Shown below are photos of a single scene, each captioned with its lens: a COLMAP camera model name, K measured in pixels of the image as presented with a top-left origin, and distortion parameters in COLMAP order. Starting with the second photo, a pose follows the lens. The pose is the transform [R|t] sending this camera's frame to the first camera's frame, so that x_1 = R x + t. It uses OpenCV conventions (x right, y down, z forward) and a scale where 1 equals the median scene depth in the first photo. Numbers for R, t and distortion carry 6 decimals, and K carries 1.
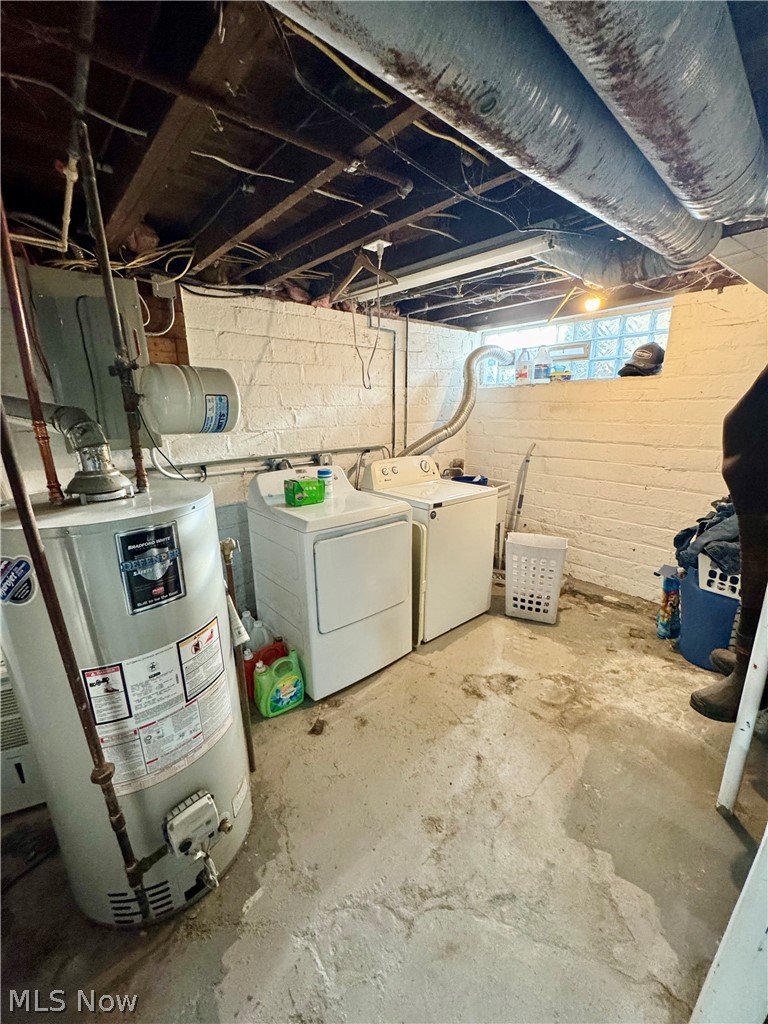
lens RADIAL K [[408.6, 0, 384.9], [0, 408.6, 513.6], [0, 0, 1]] dist [-0.001588, 0.000469]
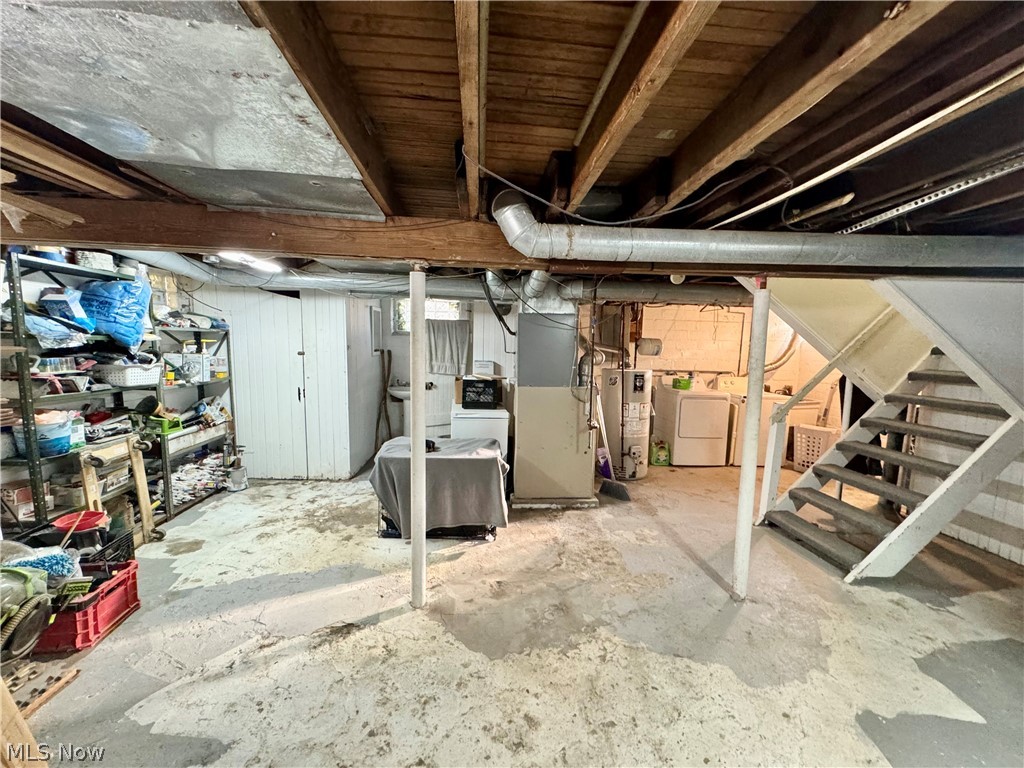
lens RADIAL K [[408.6, 0, 515.5], [0, 408.6, 384.8], [0, 0, 1]] dist [-0.001588, 0.000469]
pose [[0.806361, 0.090849, -0.584404, 0.397514], [-0.185865, 0.976994, -0.104577, 0.361223], [0.561459, 0.192947, 0.804696, -1.392412]]
